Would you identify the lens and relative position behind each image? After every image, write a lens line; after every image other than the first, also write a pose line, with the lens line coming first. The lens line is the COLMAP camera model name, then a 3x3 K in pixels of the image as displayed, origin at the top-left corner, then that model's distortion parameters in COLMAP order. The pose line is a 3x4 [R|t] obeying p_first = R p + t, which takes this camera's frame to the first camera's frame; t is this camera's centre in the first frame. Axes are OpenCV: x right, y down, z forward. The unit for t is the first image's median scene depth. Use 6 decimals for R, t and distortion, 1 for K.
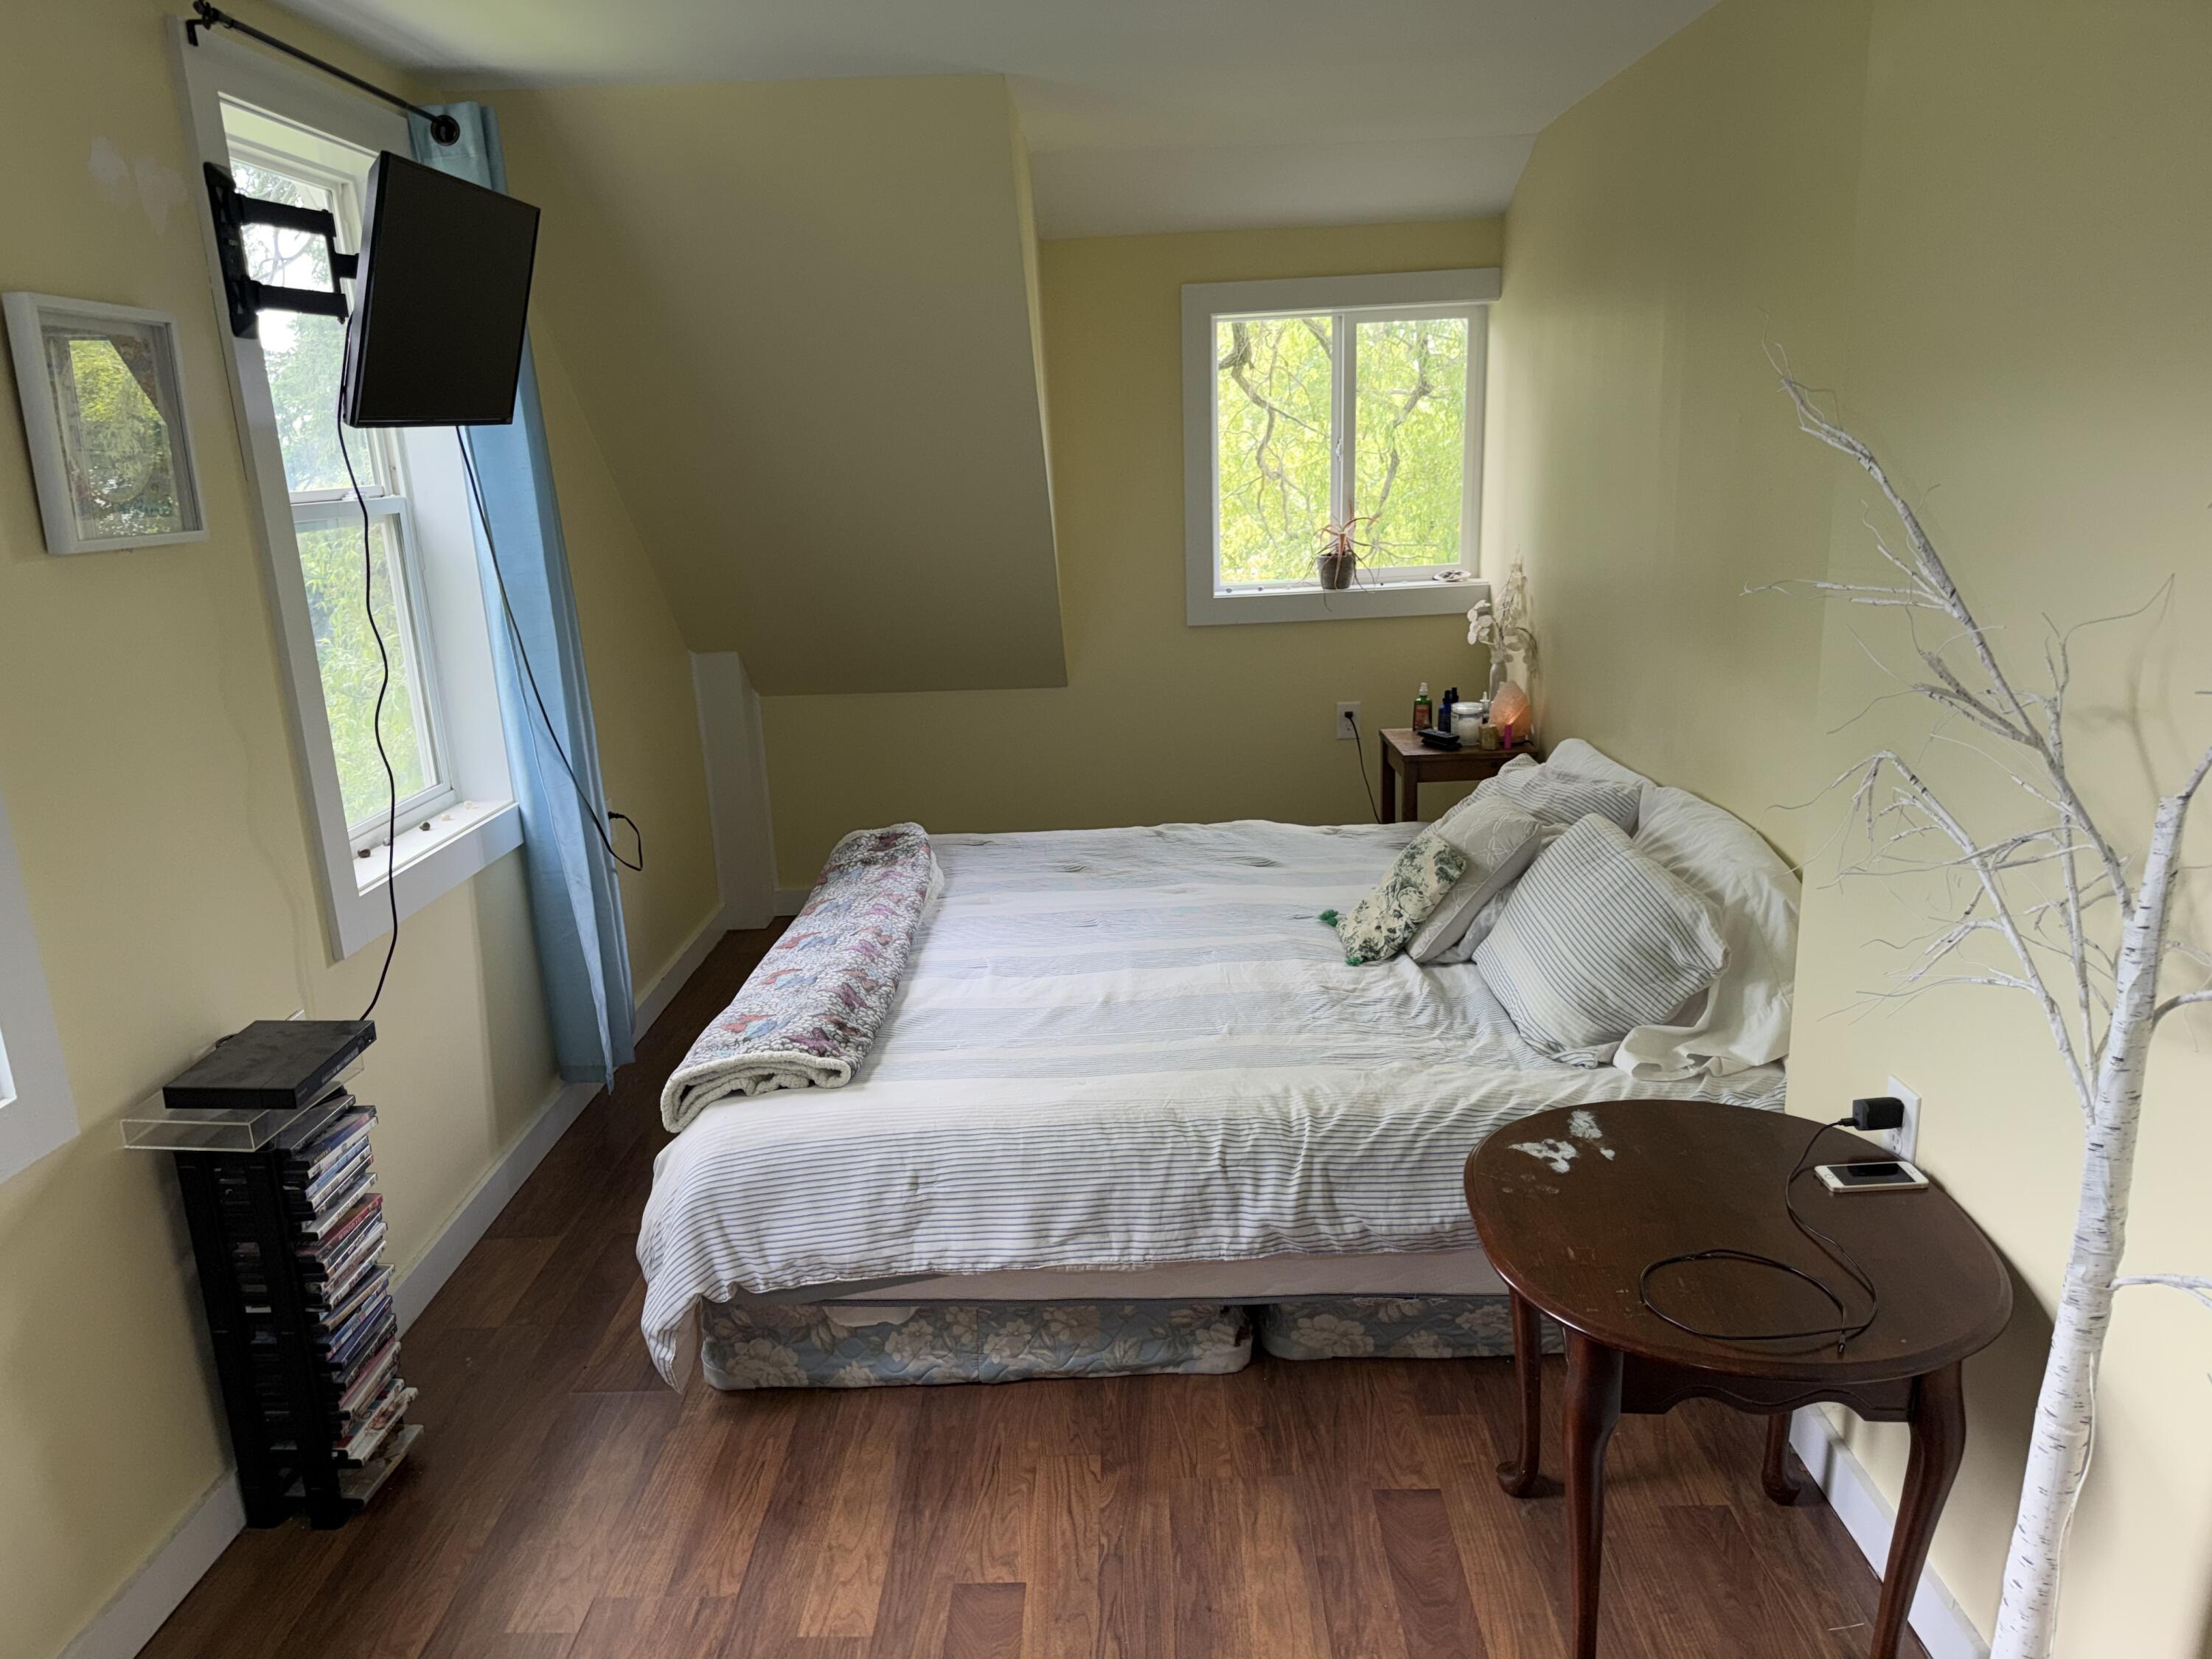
lens RADIAL K [[1581.4, 0, 1037.9], [0, 1581.4, 822.8], [0, 0, 1]] dist [0.147486, -0.203456]
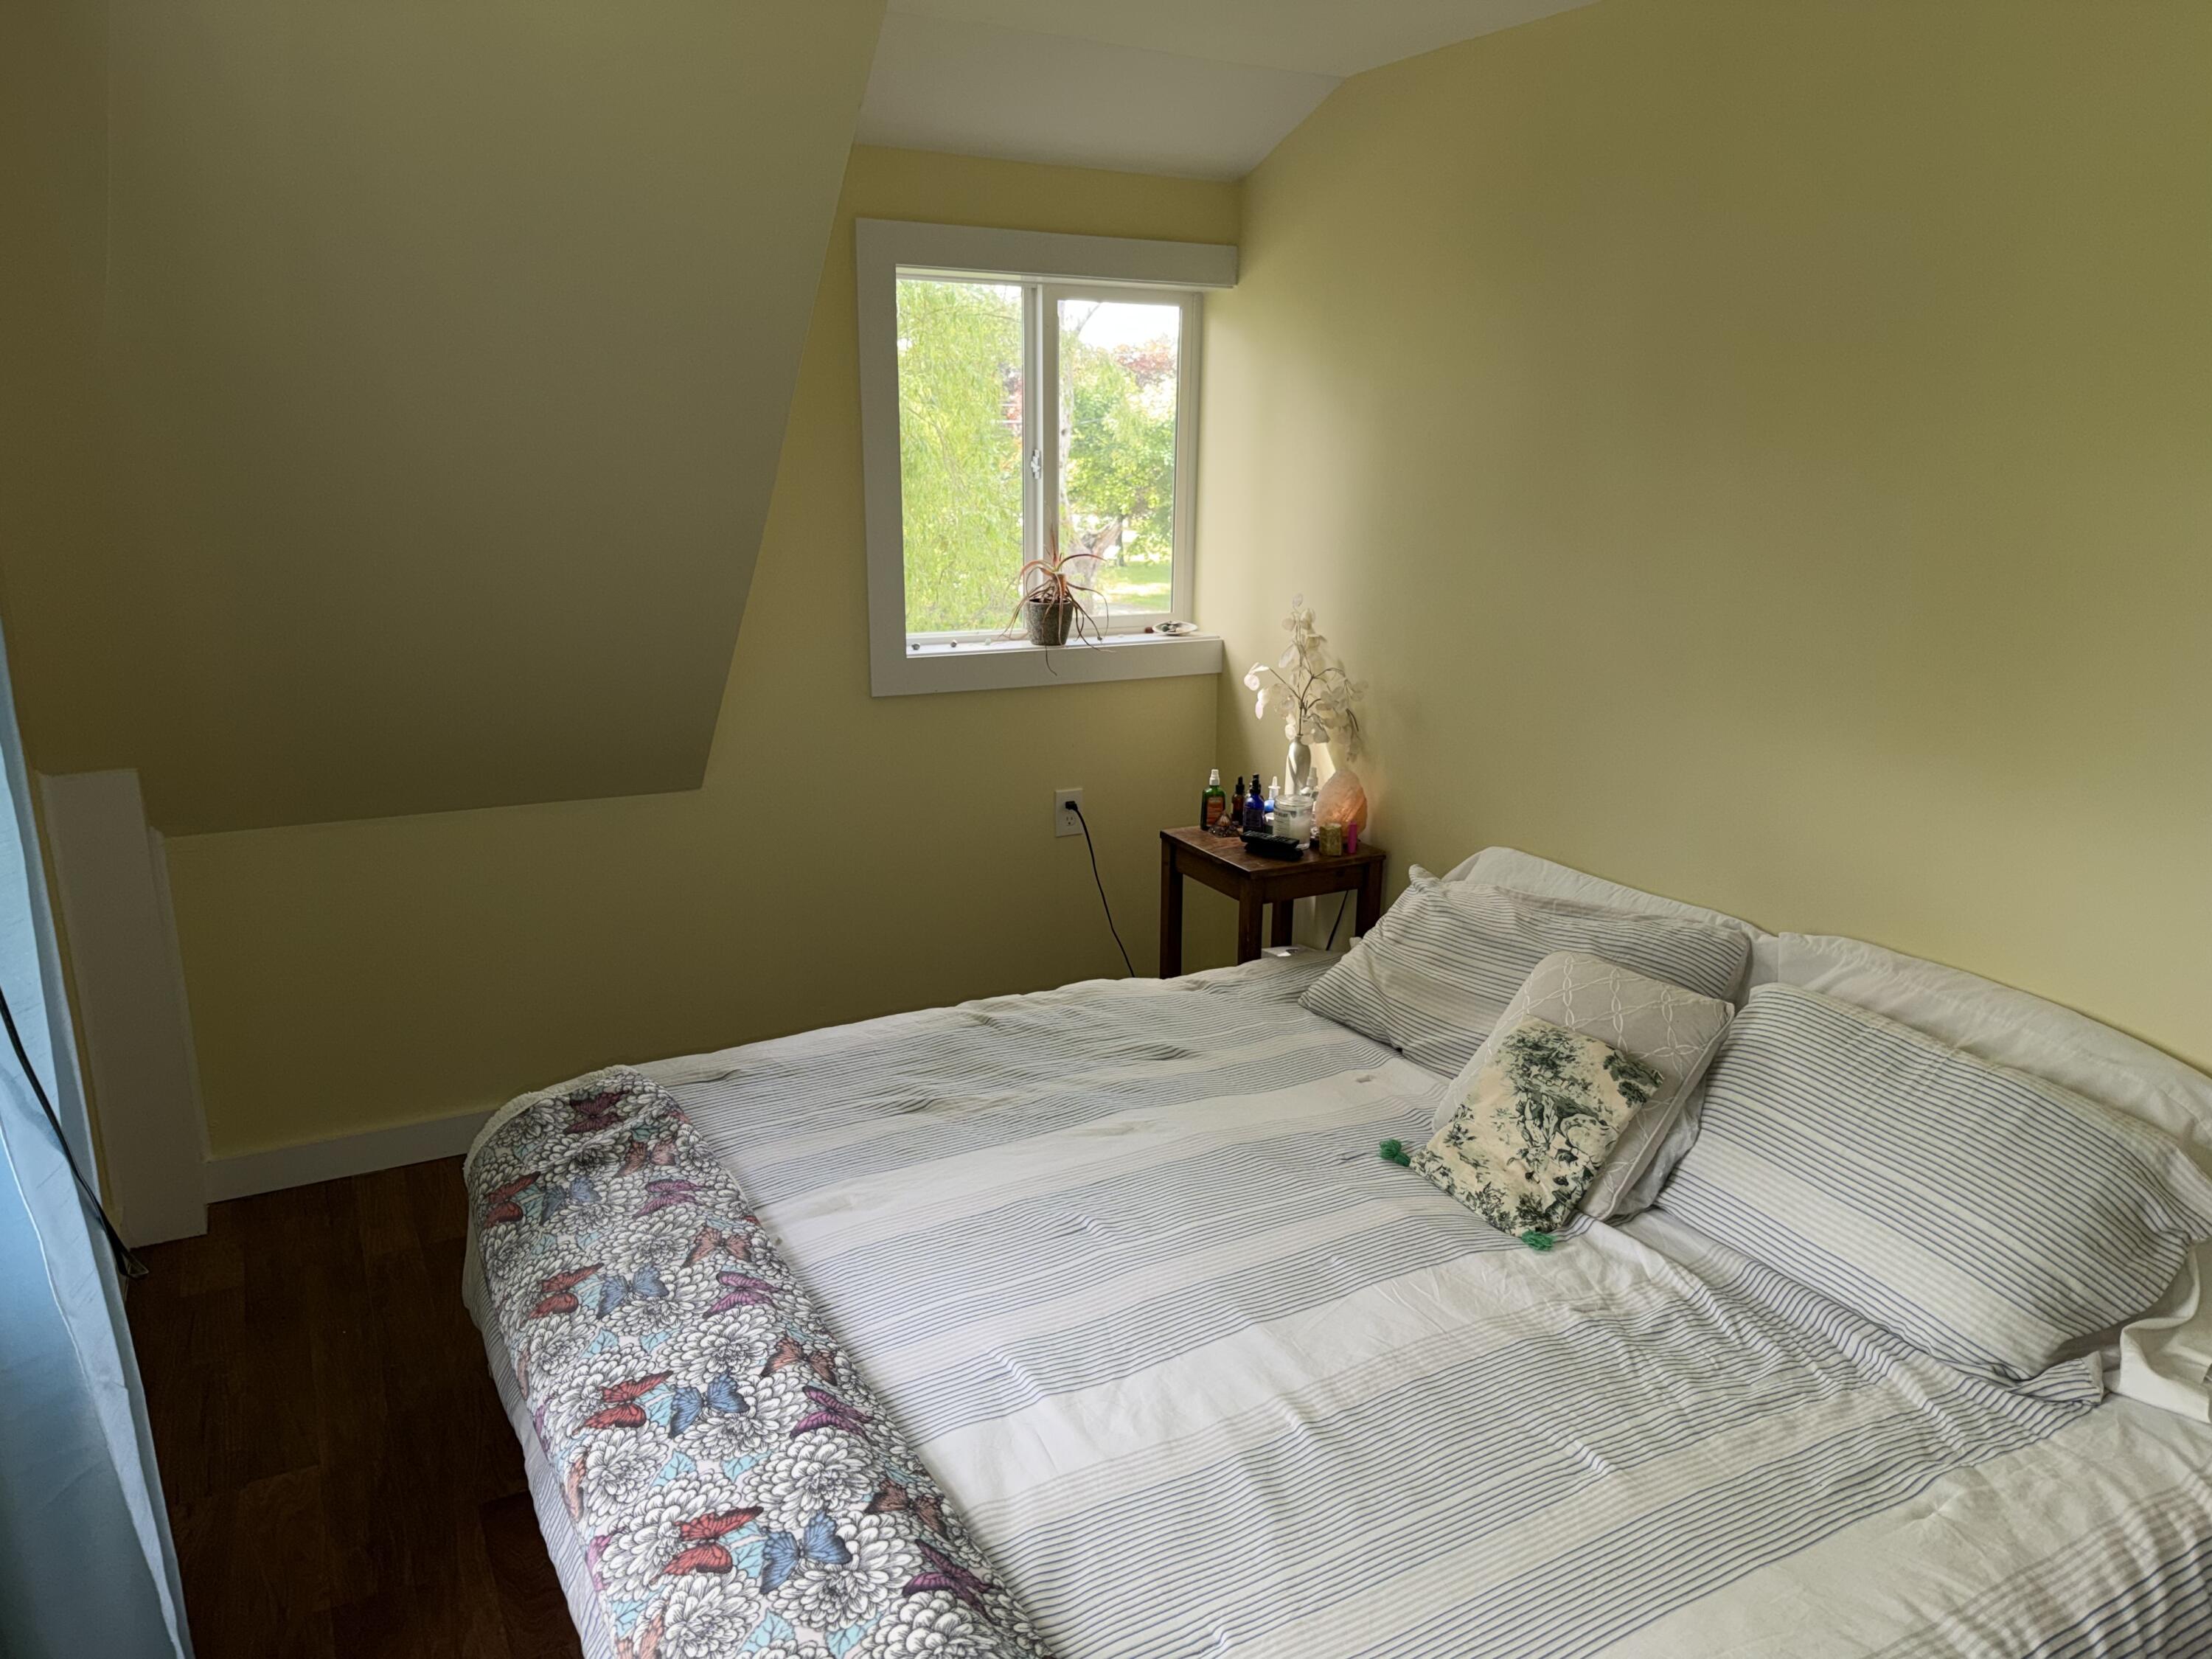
lens RADIAL K [[1559.0, 0, 1103.0], [0, 1559.0, 834.9], [0, 0, 1]] dist [0.095377, -0.137007]
pose [[0.851608, -0.076620, 0.518550, -0.311637], [0.071771, 0.996986, 0.029444, -0.125322], [-0.519243, 0.012142, 0.854540, 0.569904]]
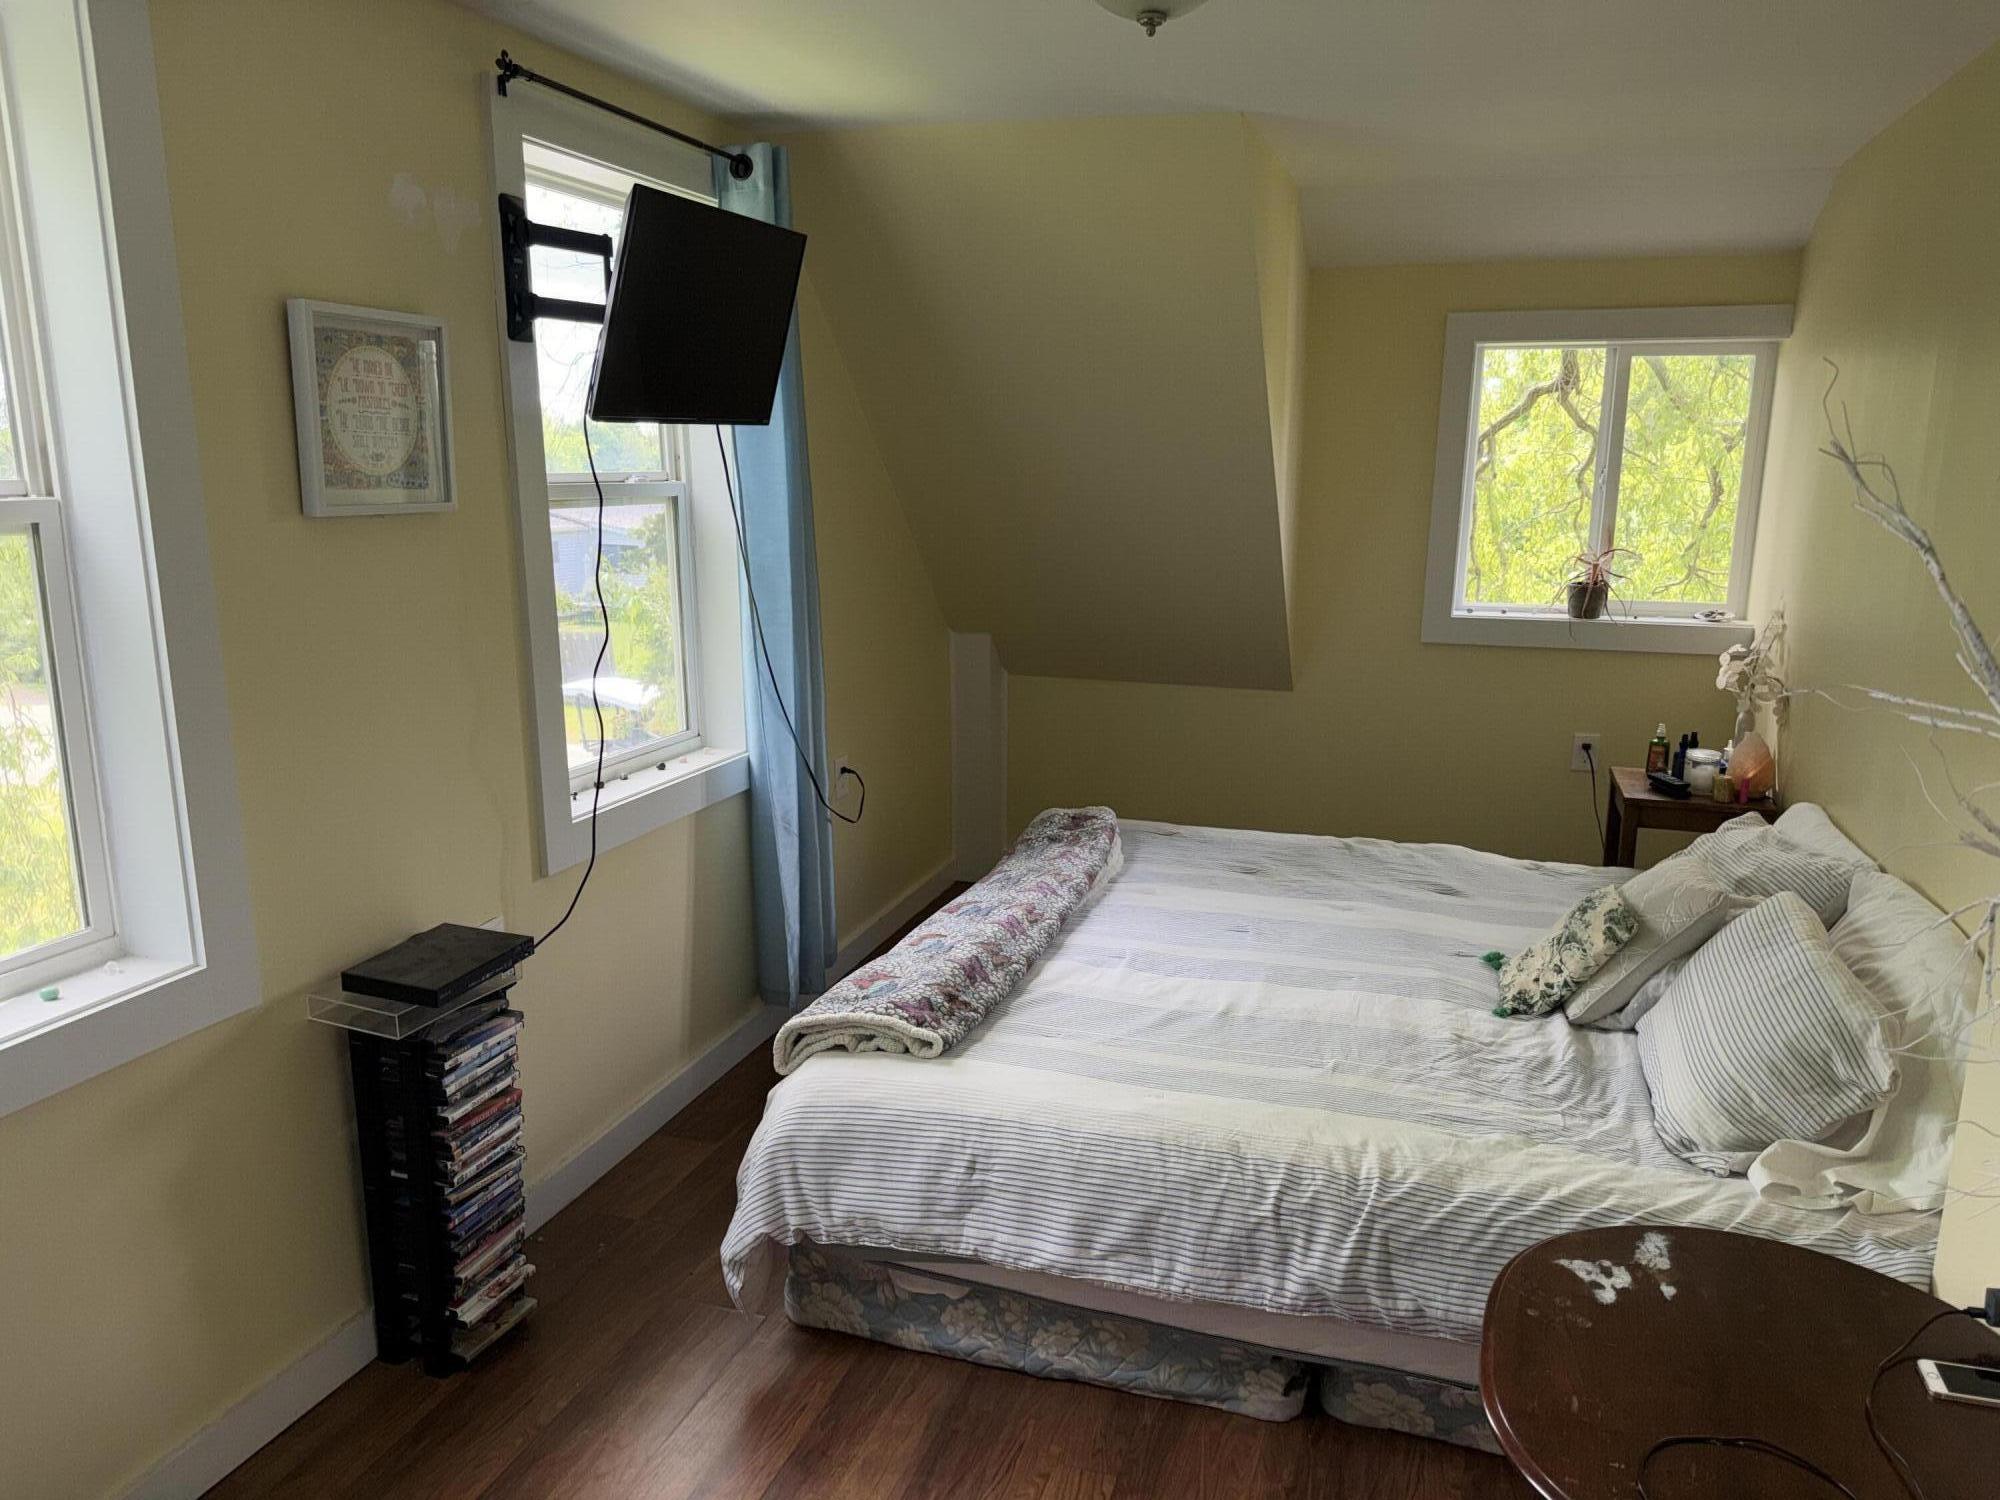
lens RADIAL K [[1402.9, 0, 964.0], [0, 1402.9, 750.3], [0, 0, 1]] dist [0.194303, -0.371064]
pose [[0.957075, 0.105343, -0.270021, 0.114281], [-0.111251, 0.993770, -0.006626, -0.029604], [0.267641, 0.036381, 0.962832, 0.084979]]
